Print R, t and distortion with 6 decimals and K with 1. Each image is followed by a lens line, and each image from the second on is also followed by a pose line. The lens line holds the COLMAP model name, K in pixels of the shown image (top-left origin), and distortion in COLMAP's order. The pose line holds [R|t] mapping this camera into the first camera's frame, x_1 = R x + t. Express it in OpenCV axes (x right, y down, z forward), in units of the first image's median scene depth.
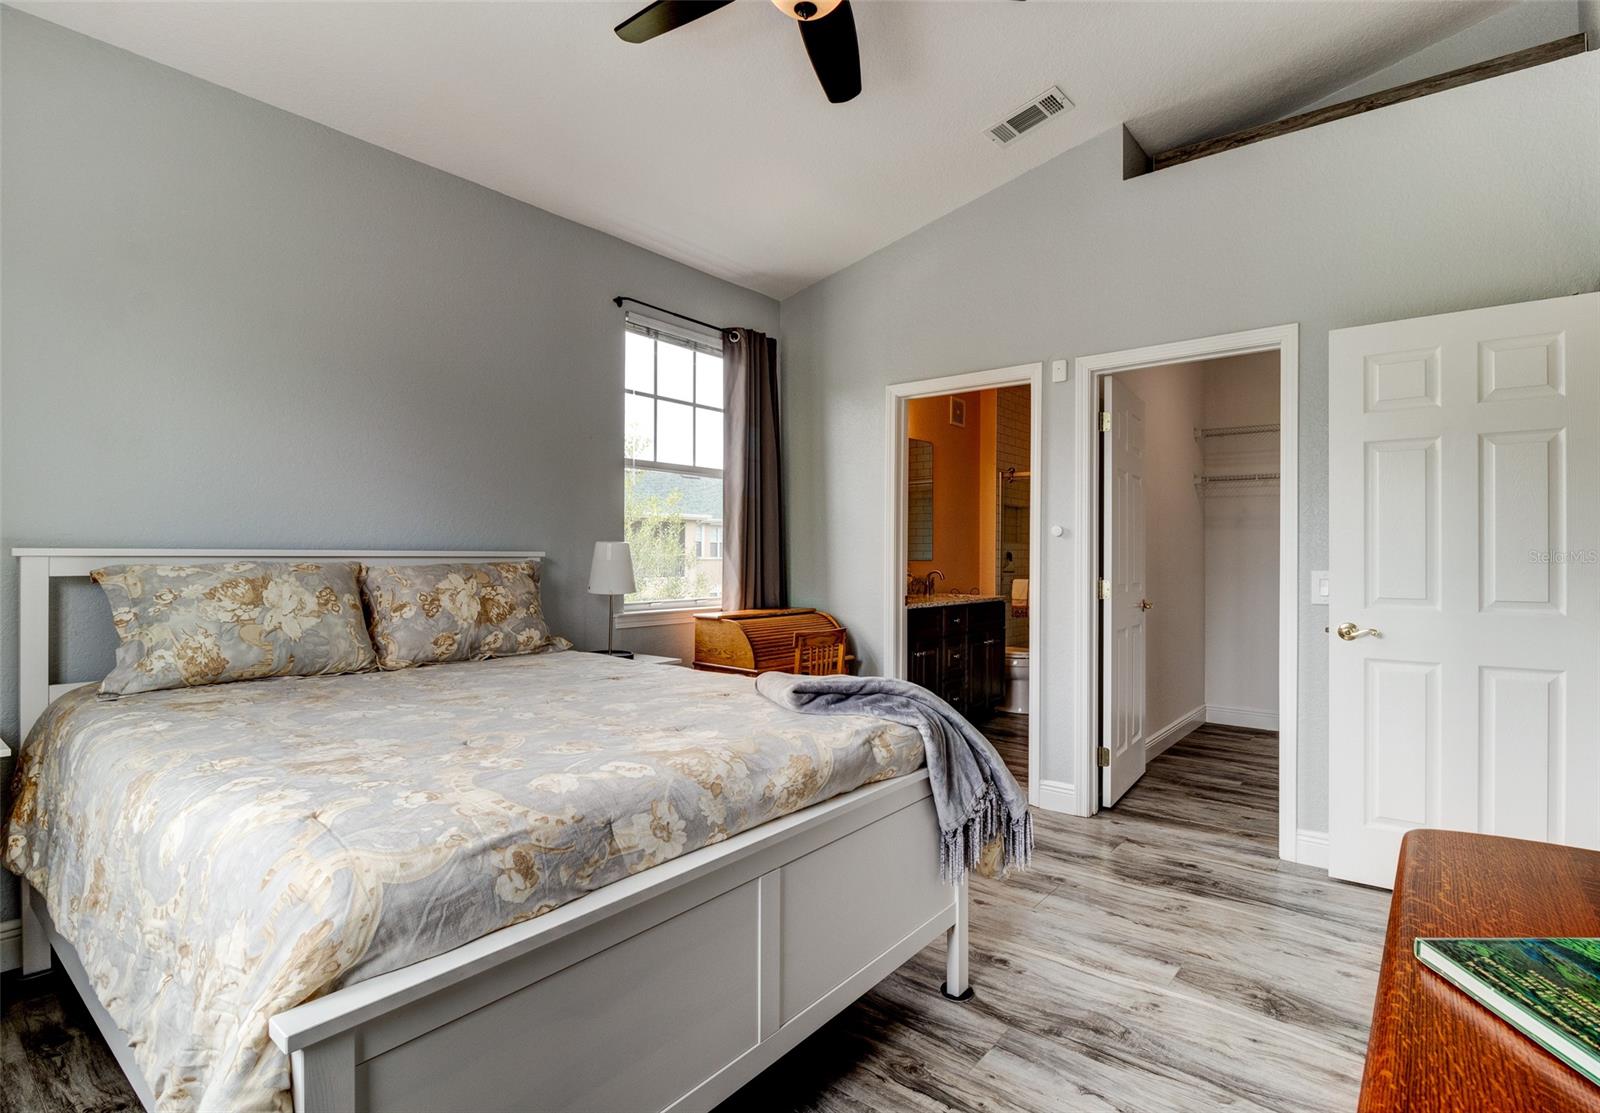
lens RADIAL K [[791.3, 0, 800.0], [0, 791.3, 556.5], [0, 0, 1]] dist [0.003111, 0.000095]
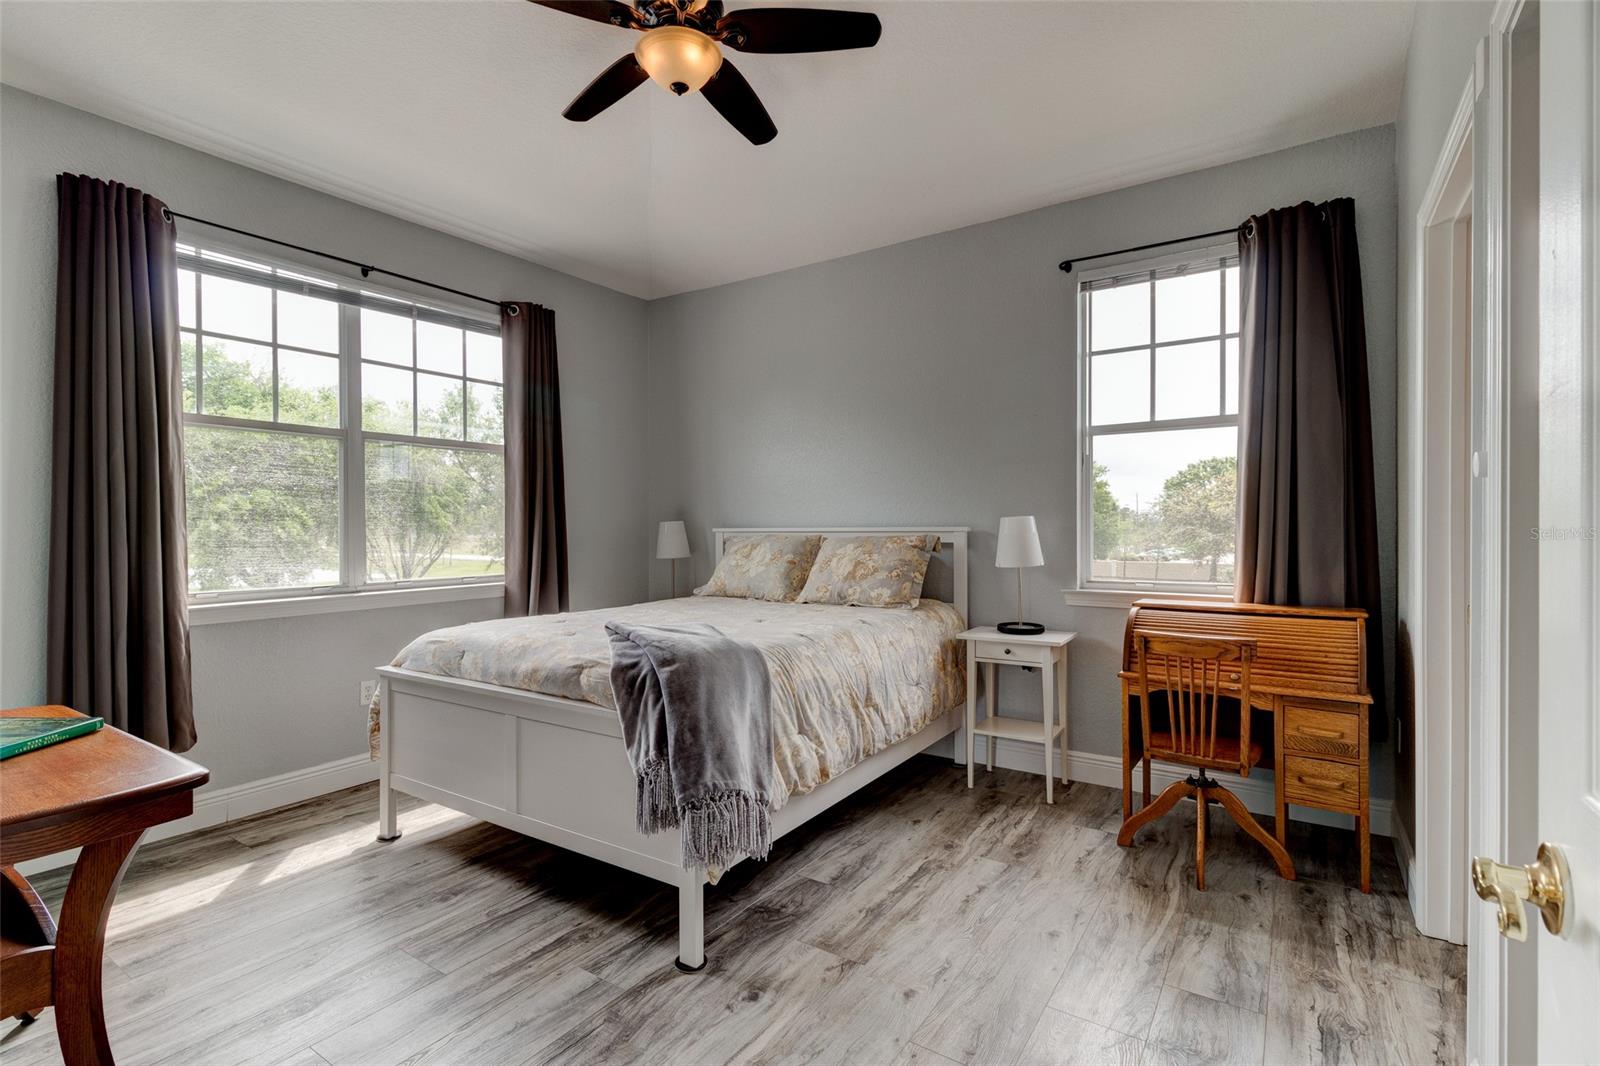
lens RADIAL K [[744.7, 0, 800.0], [0, 744.7, 533.0], [0, 0, 1]] dist [0.026789, -0.000190]
pose [[0.086448, -0.001390, -0.996255, 0.873072], [0.003609, 0.999993, -0.001082, 0.004062], [0.996250, -0.003502, 0.086452, 0.794606]]
